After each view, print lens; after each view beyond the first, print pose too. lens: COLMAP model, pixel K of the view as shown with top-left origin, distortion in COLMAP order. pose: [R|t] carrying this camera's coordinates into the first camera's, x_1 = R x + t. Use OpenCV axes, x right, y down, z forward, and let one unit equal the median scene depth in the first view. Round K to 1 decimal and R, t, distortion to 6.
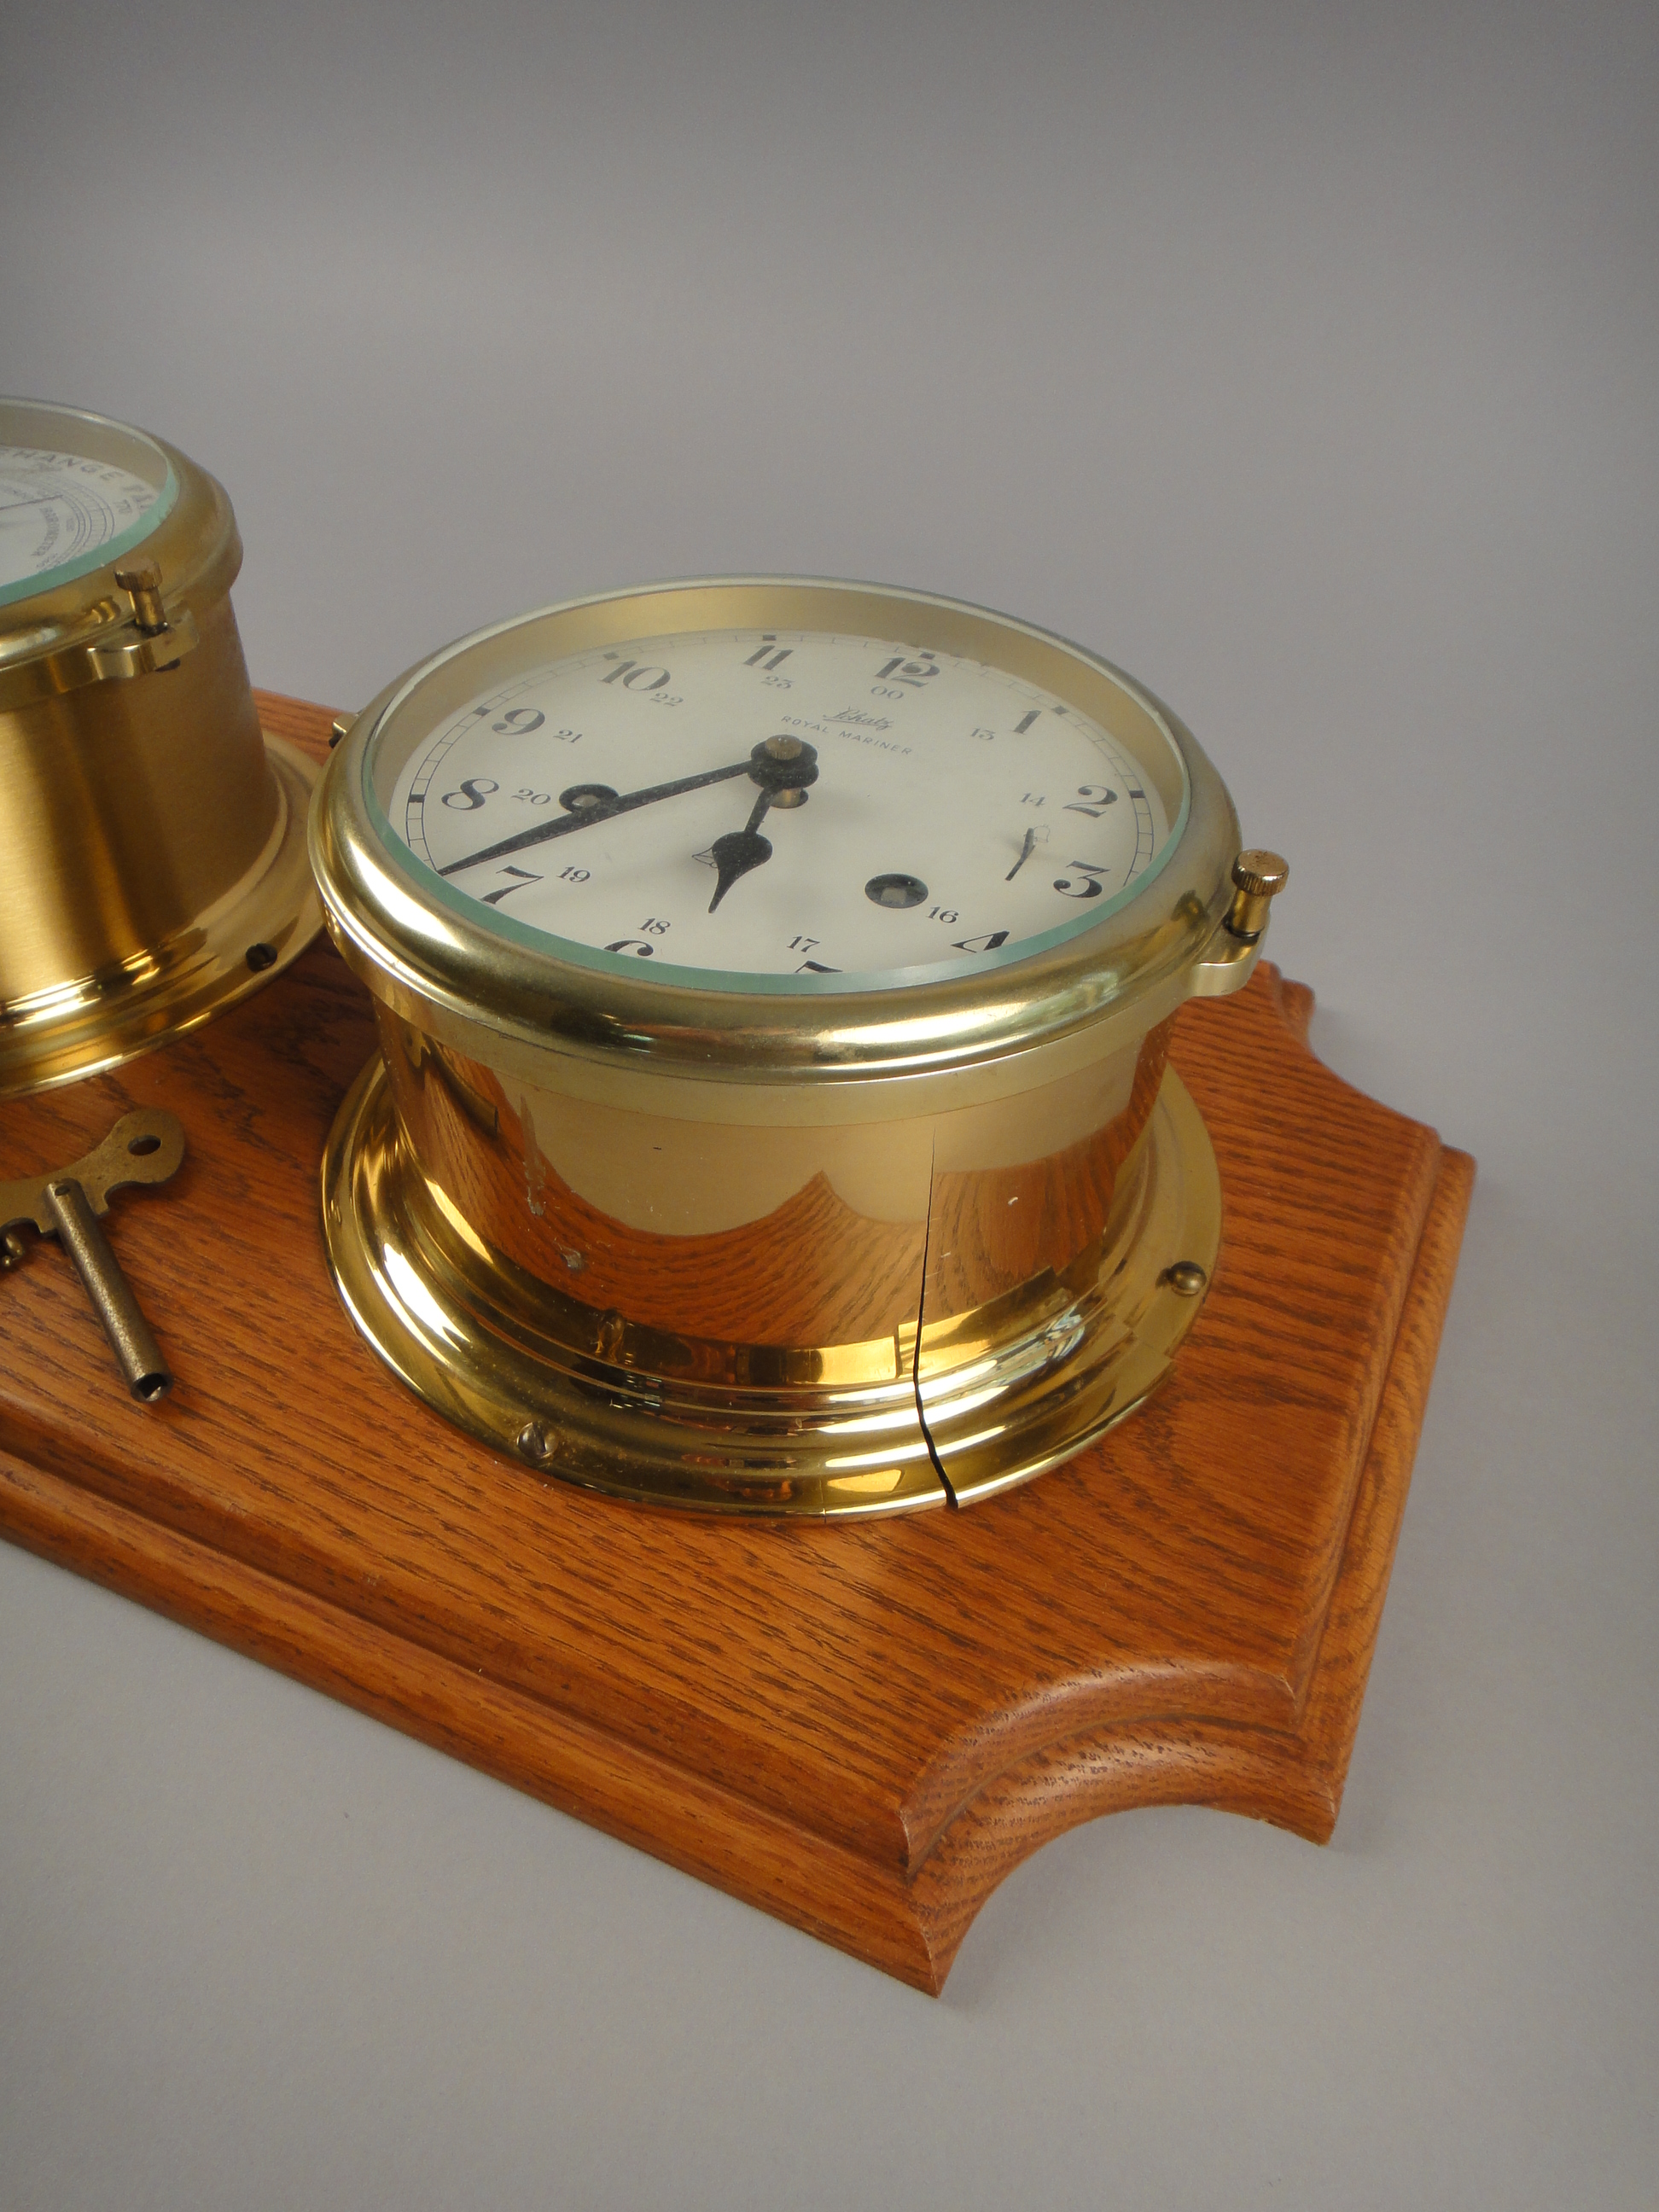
lens RADIAL K [[1595.7, 0, 827.6], [0, 1595.7, 1118.3], [0, 0, 1]] dist [0.018904, -0.019973]
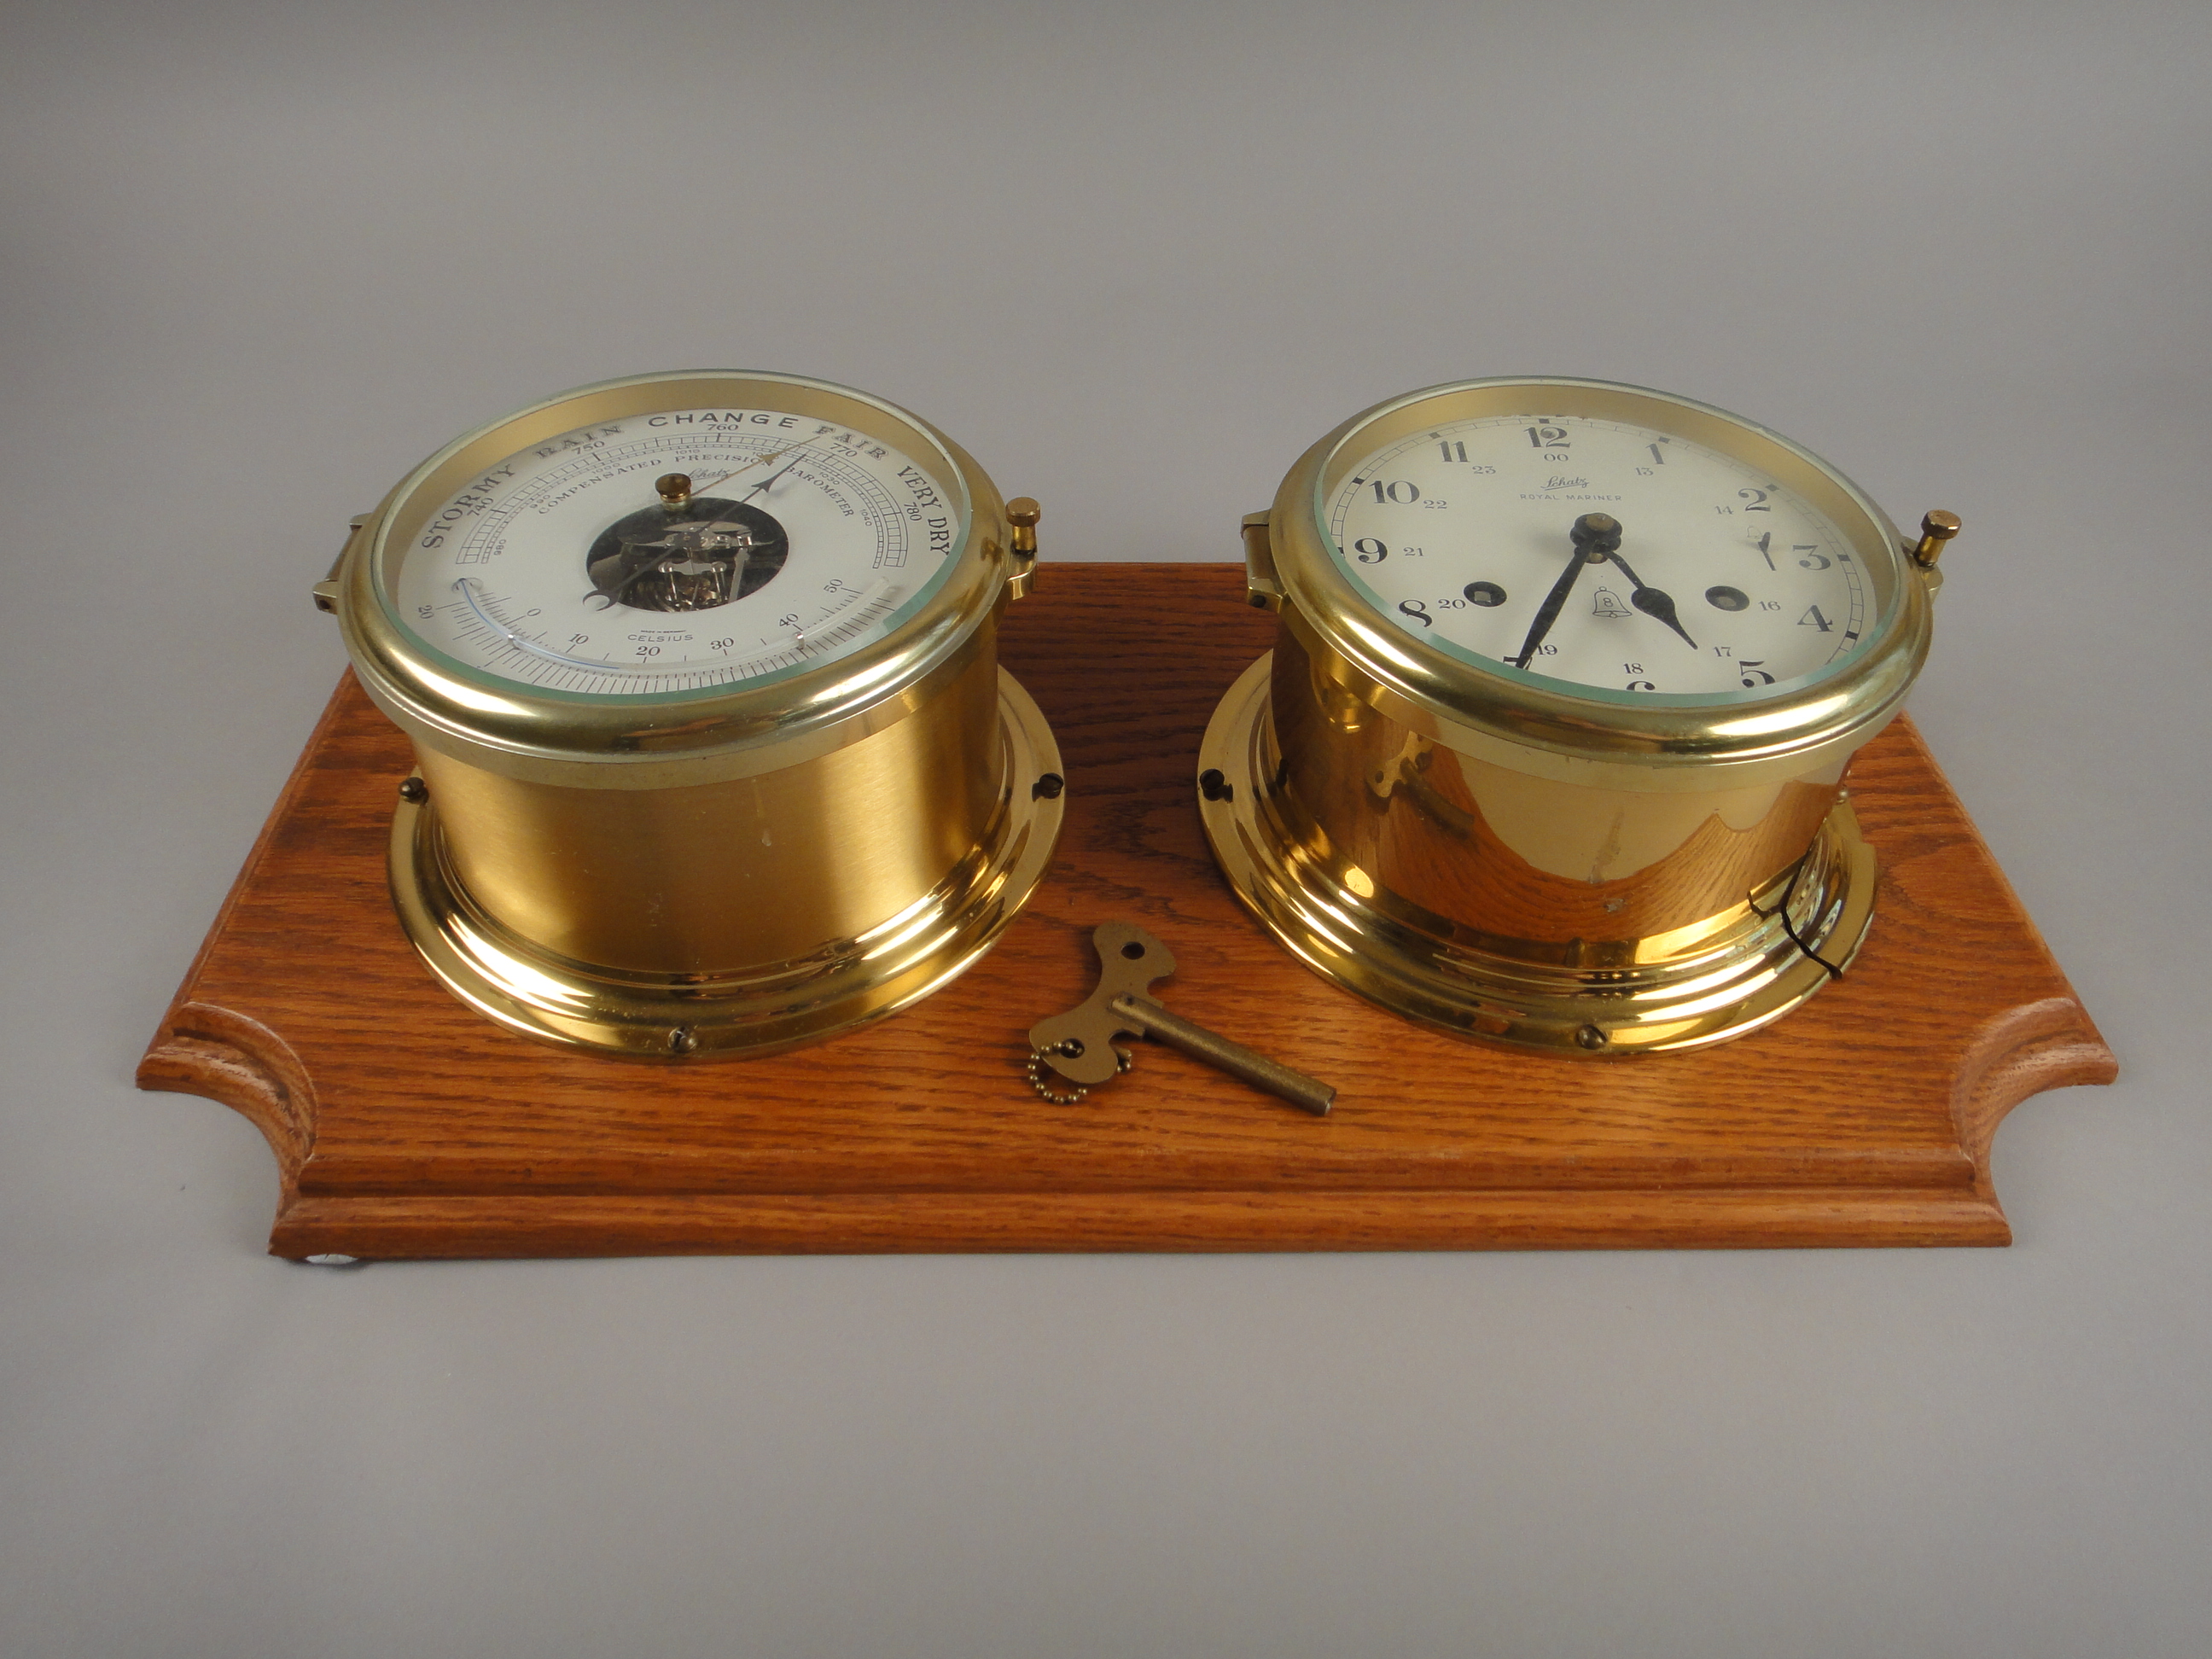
lens RADIAL K [[1595.7, 0, 1103.9], [0, 1595.7, 811.7], [0, 0, 1]] dist [0.018904, -0.019973]
pose [[0.901330, -0.314230, 0.298100, -0.961444], [0.296348, 0.949328, 0.104660, -0.275154], [-0.315882, -0.005992, 0.948780, -0.223215]]
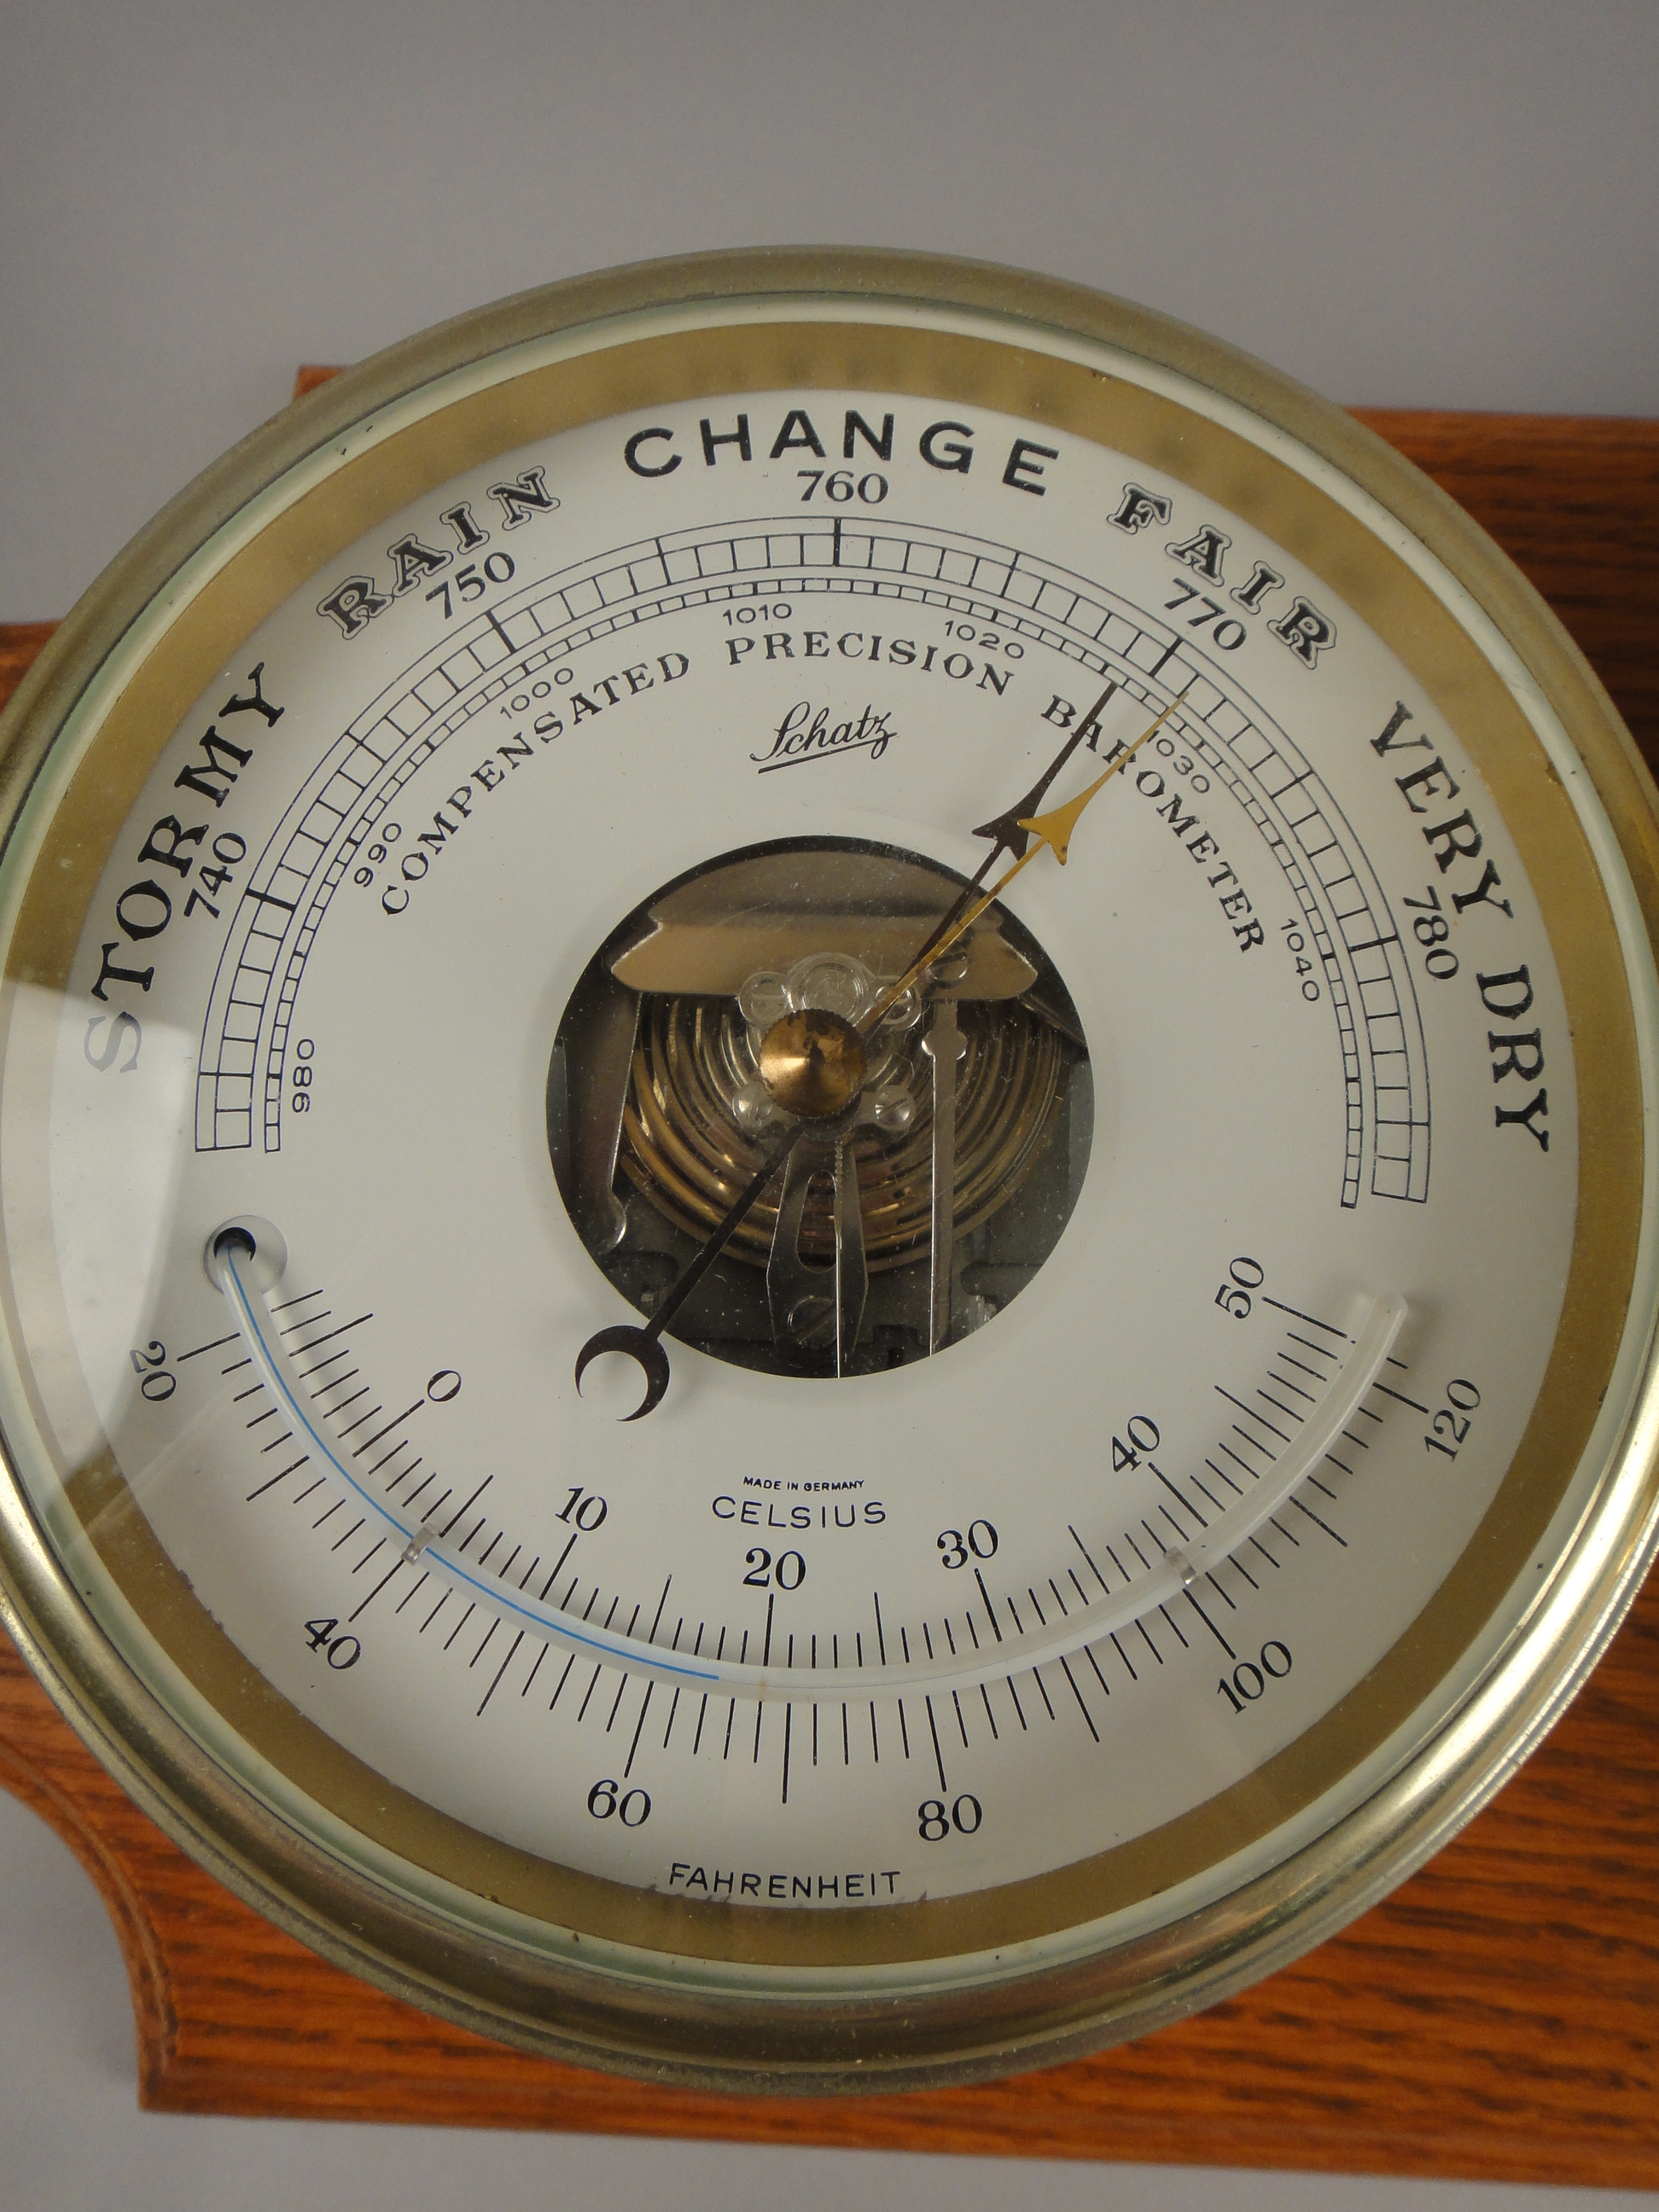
lens RADIAL K [[1595.7, 0, 829.5], [0, 1595.7, 1107.2], [0, 0, 1]] dist [0.018904, -0.019973]
pose [[0.924928, -0.379591, 0.020440, -0.800426], [0.271198, 0.696580, 0.664250, -0.813160], [-0.266382, -0.608840, 0.747231, 0.902519]]
